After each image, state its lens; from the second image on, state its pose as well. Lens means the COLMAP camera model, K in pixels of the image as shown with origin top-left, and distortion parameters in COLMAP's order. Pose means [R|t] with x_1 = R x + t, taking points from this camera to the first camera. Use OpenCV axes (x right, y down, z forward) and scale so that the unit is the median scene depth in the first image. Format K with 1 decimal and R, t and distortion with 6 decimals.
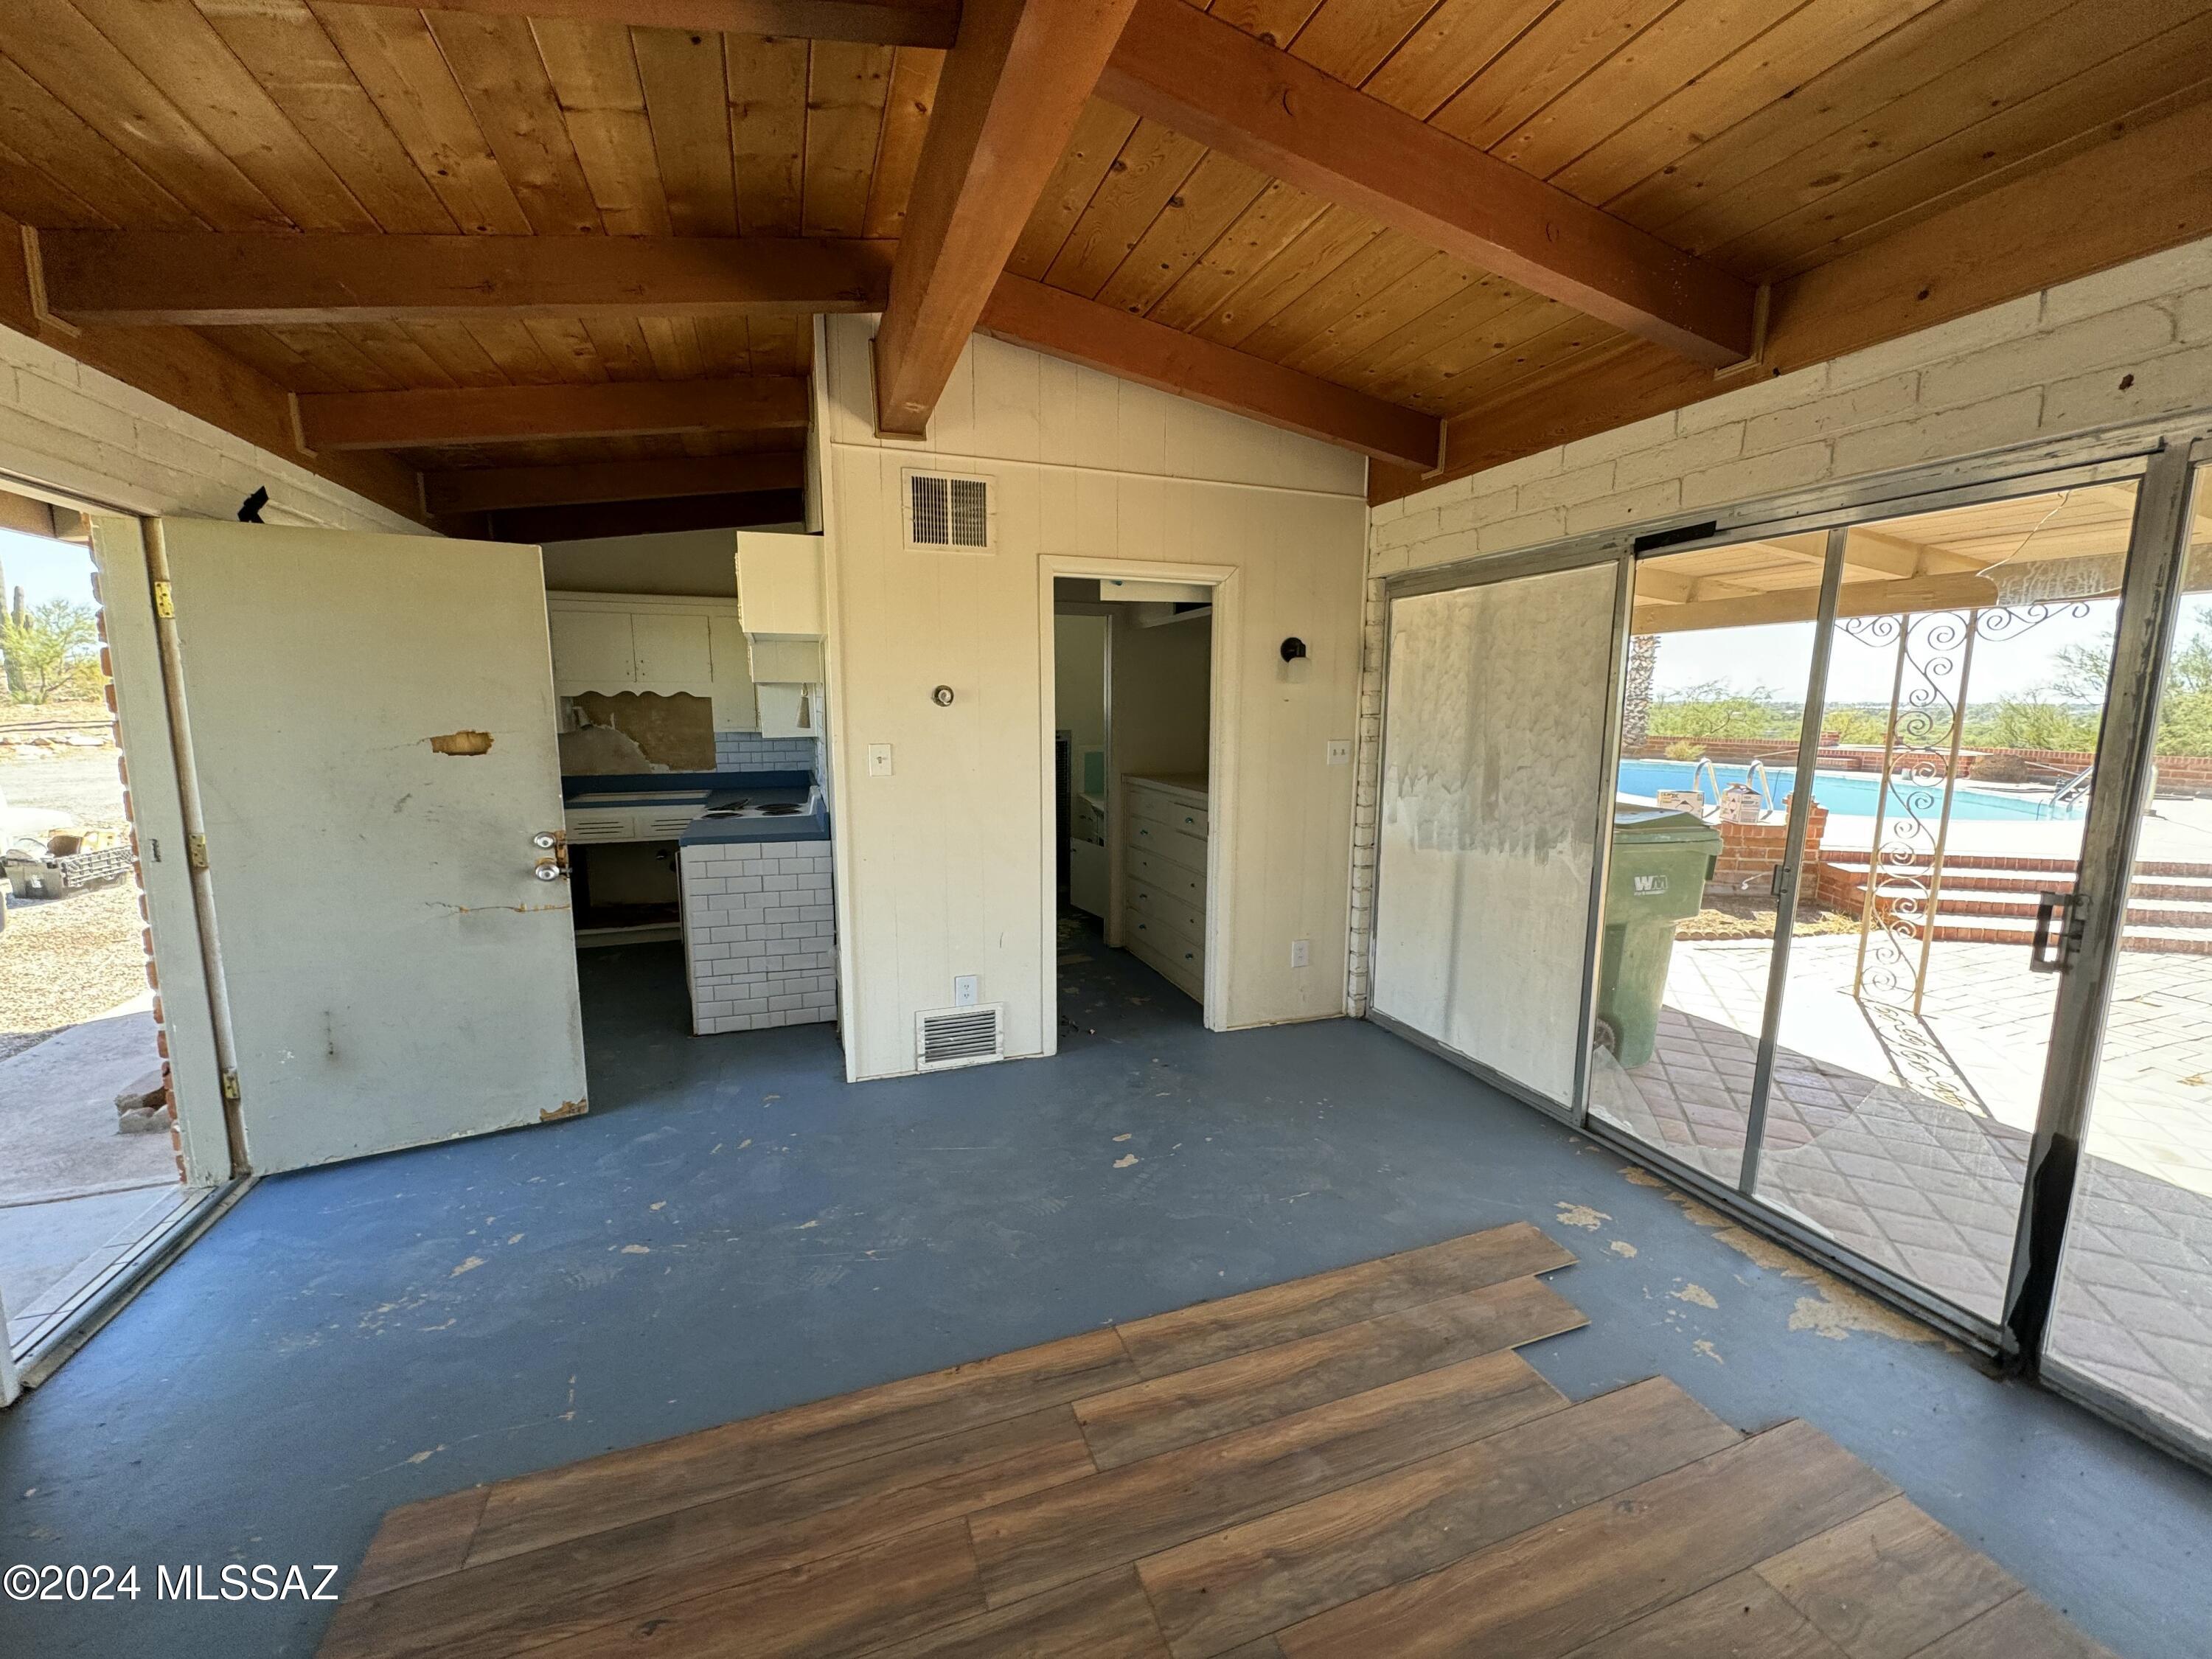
lens RADIAL K [[878.5, 0, 1107.0], [0, 878.5, 830.1], [0, 0, 1]] dist [-0.008390, 0.000445]
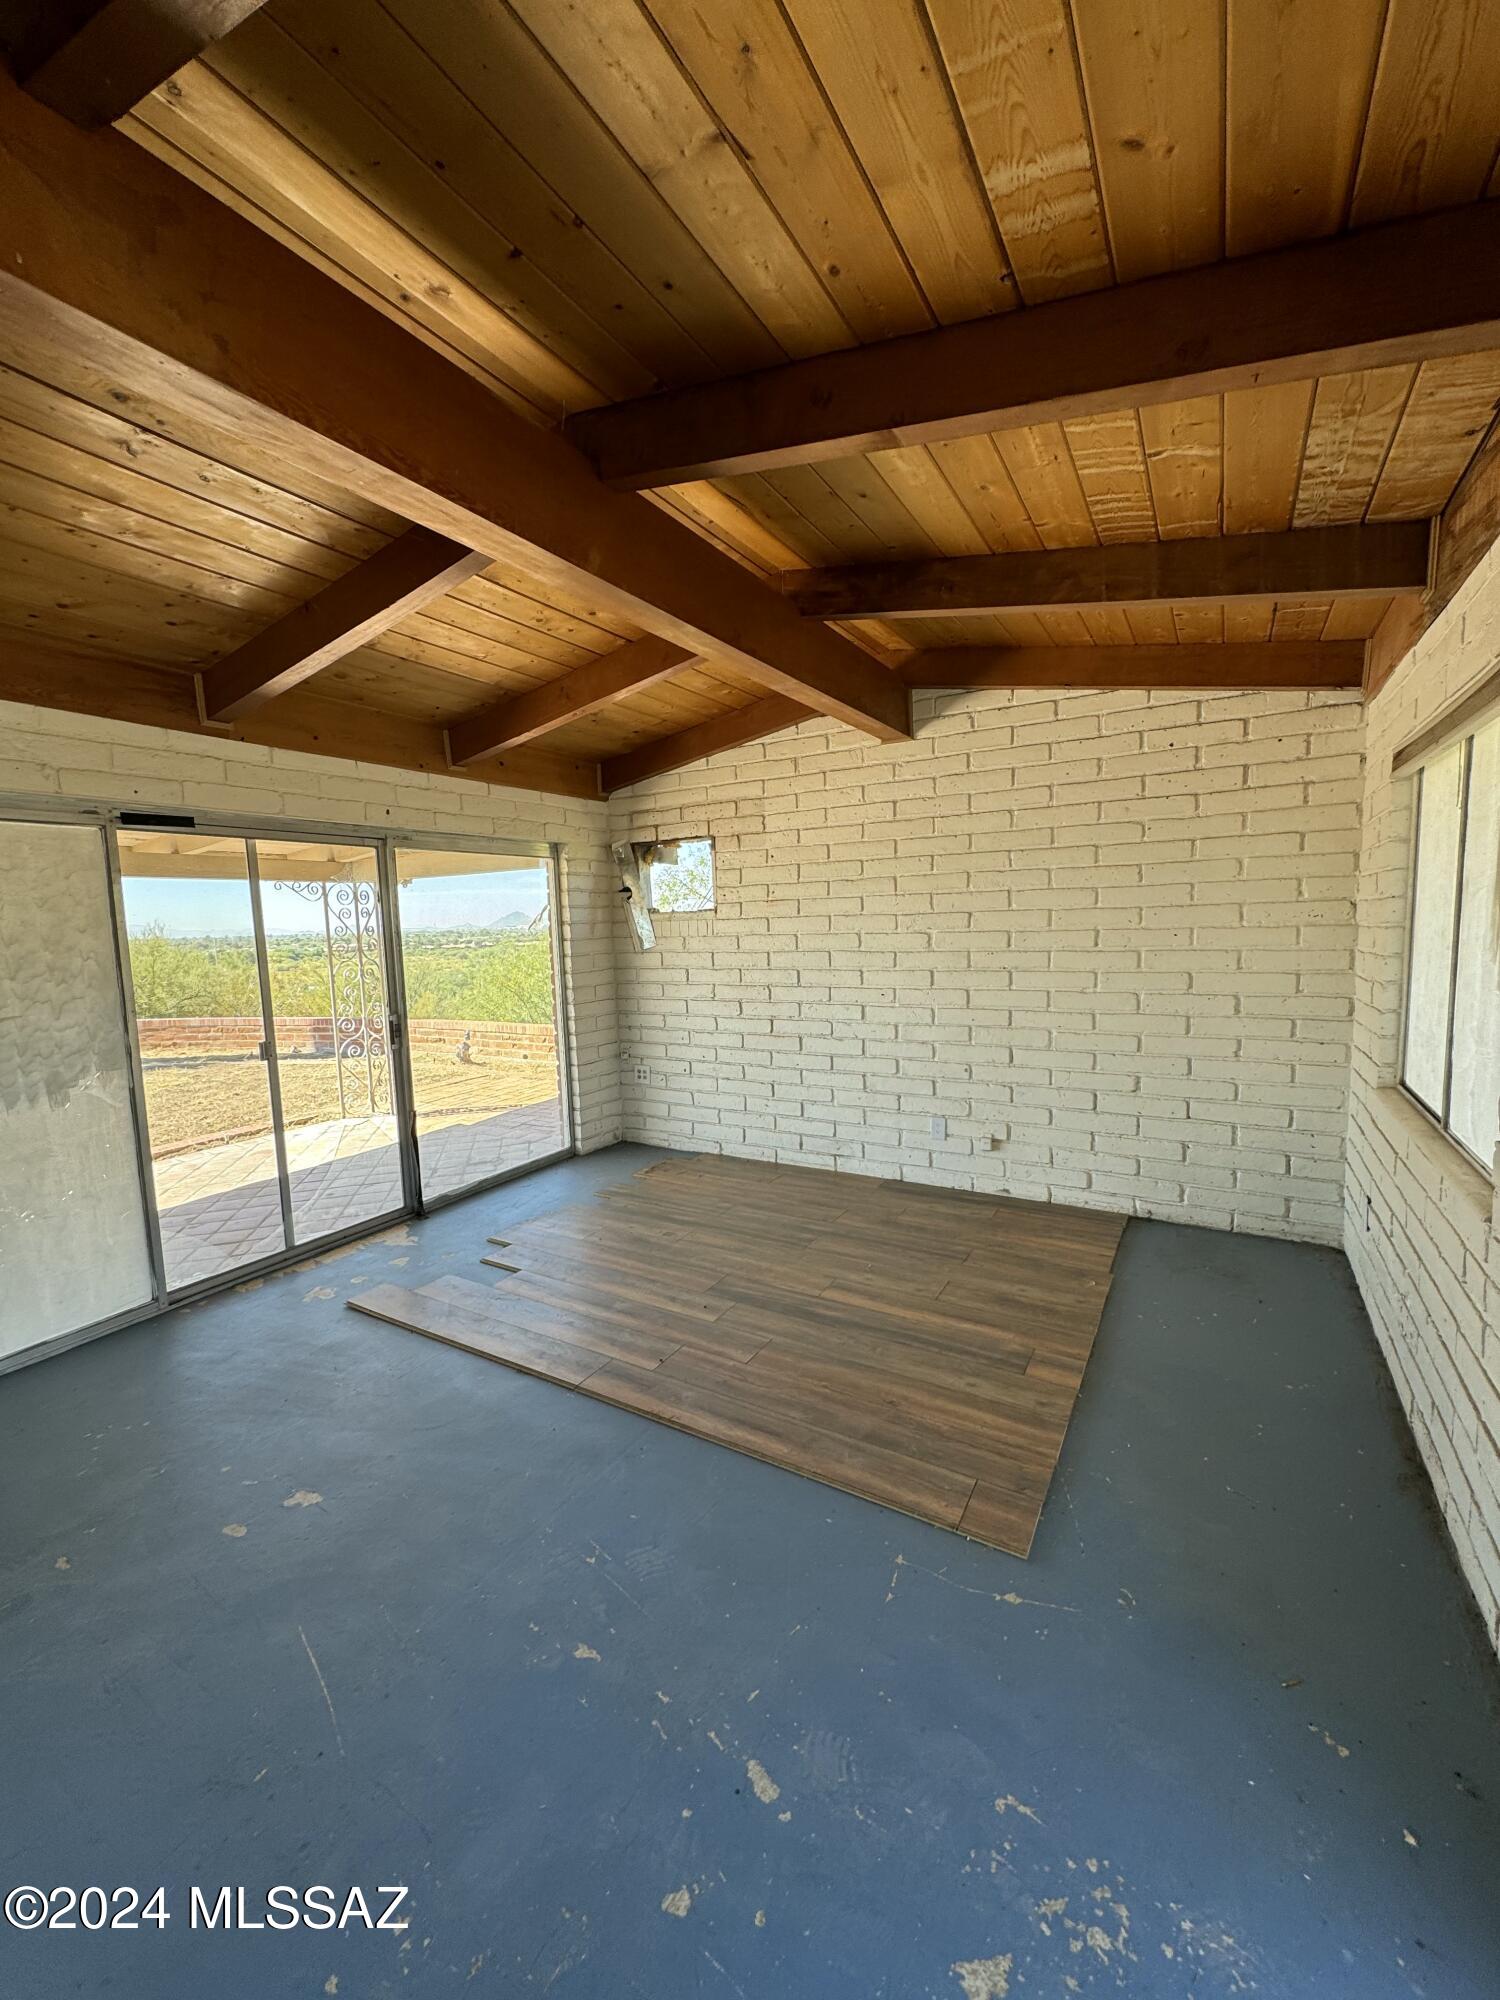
lens RADIAL K [[794.3, 0, 749.4], [0, 794.3, 1003.5], [0, 0, 1]] dist [-0.008390, 0.000445]
pose [[-0.636876, -0.068790, 0.767891, -0.744316], [0.134282, 0.970890, 0.198347, -0.159711], [-0.759182, 0.229436, -0.609099, 0.970684]]
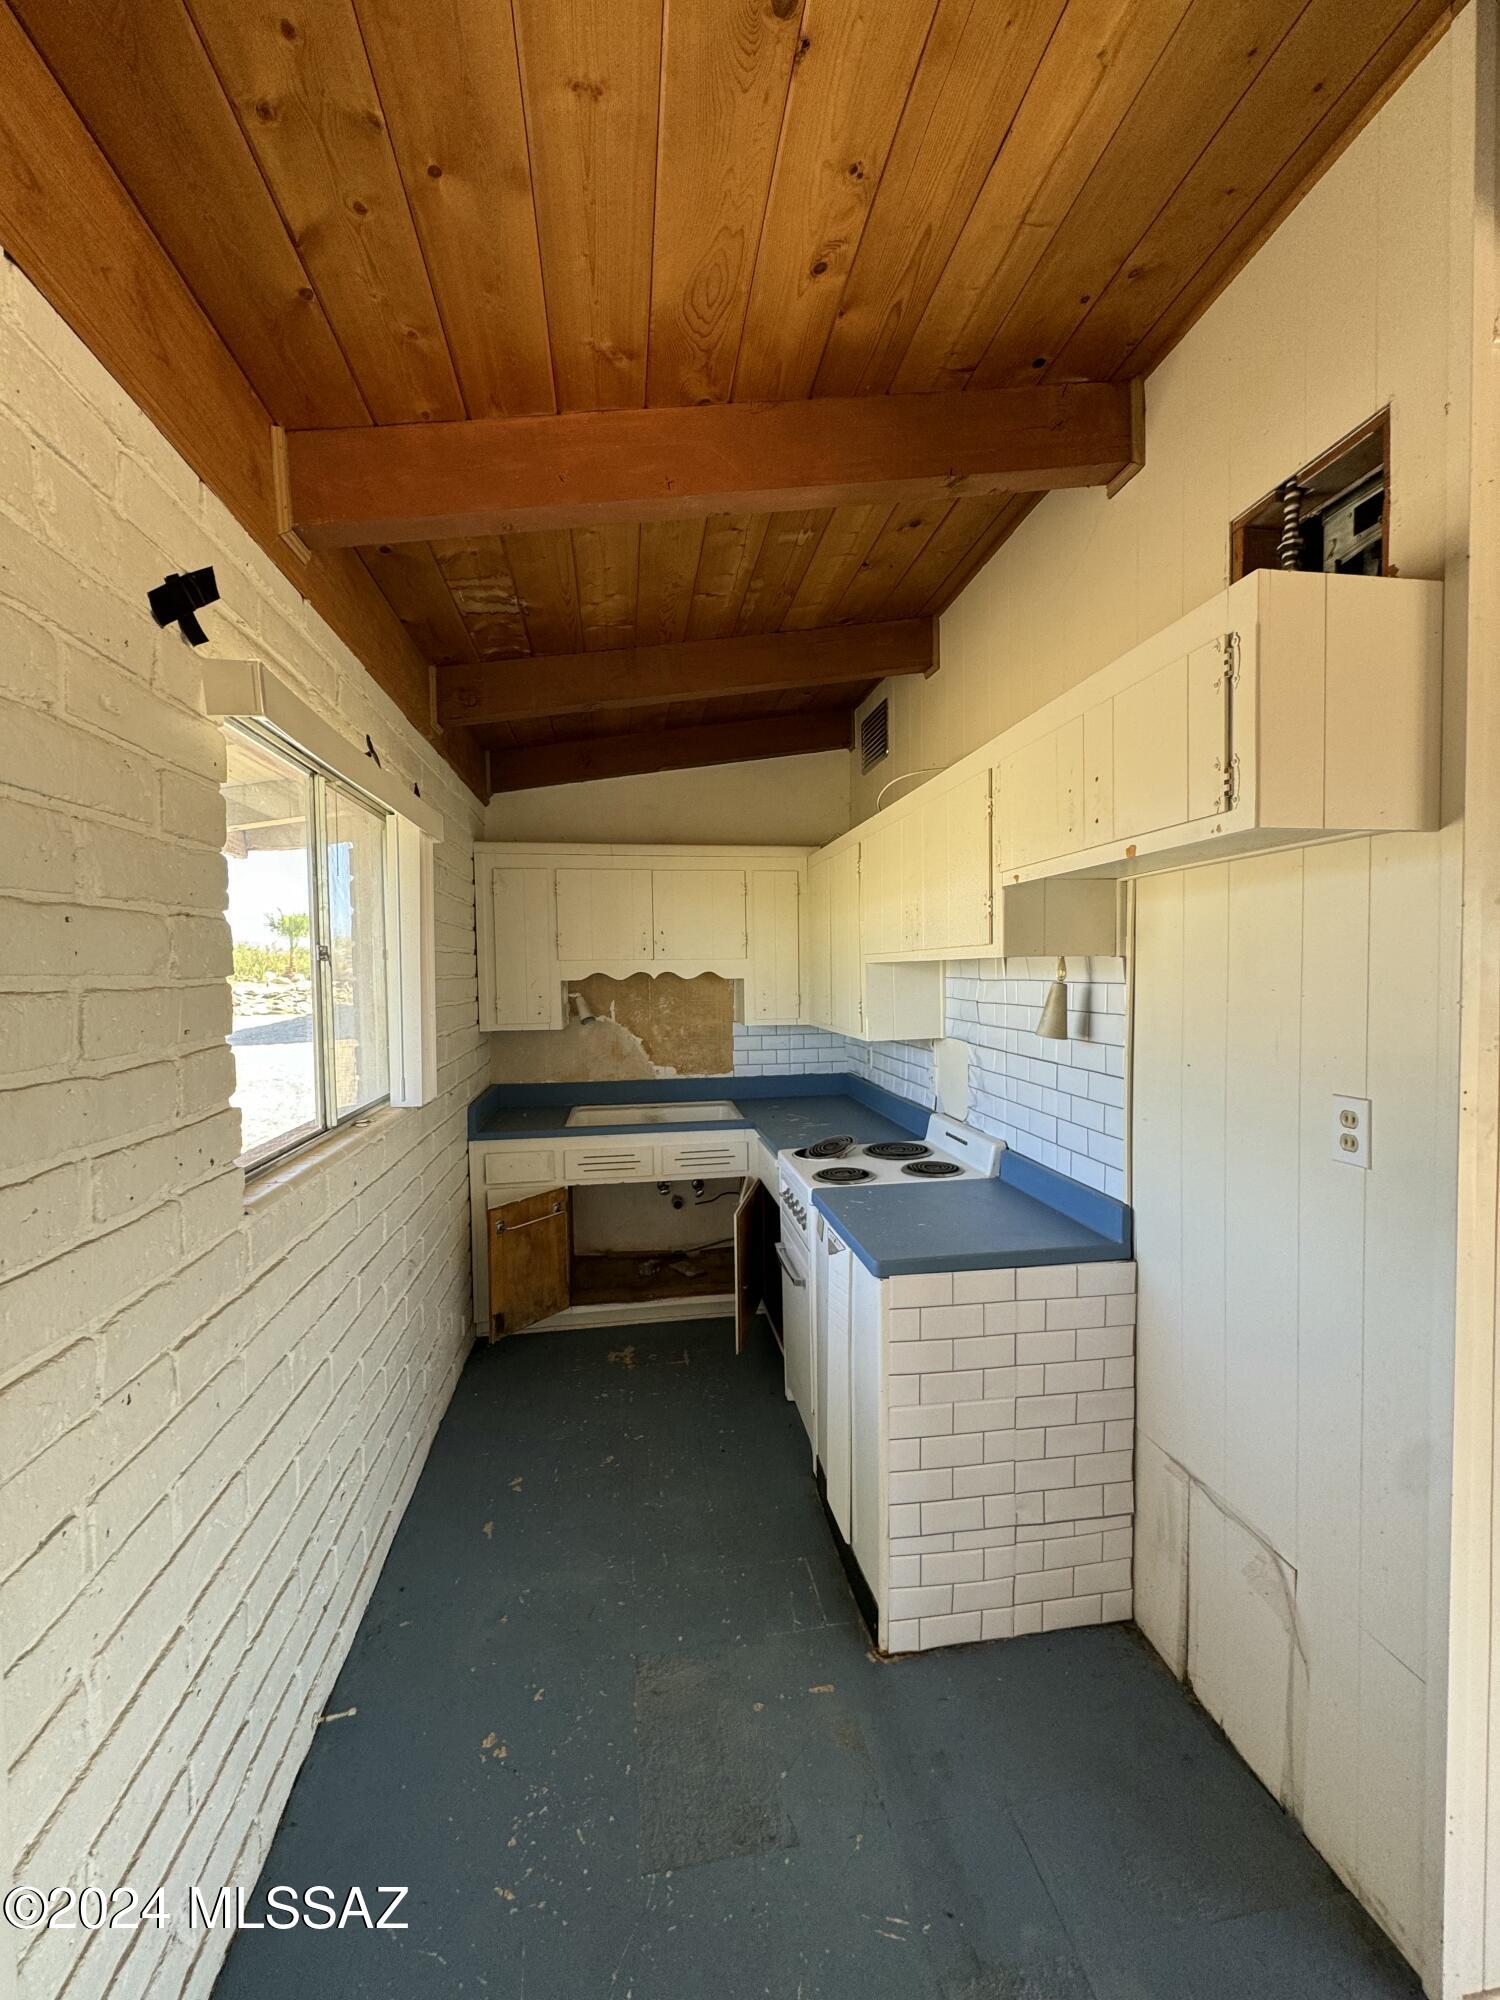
lens RADIAL K [[794.3, 0, 744.8], [0, 794.3, 998.0], [0, 0, 1]] dist [-0.008390, 0.000445]
pose [[0.979404, -0.009651, -0.201682, -0.336345], [-0.012871, 0.993841, -0.110062, -0.065832], [0.201502, 0.110391, 0.973248, 0.374003]]
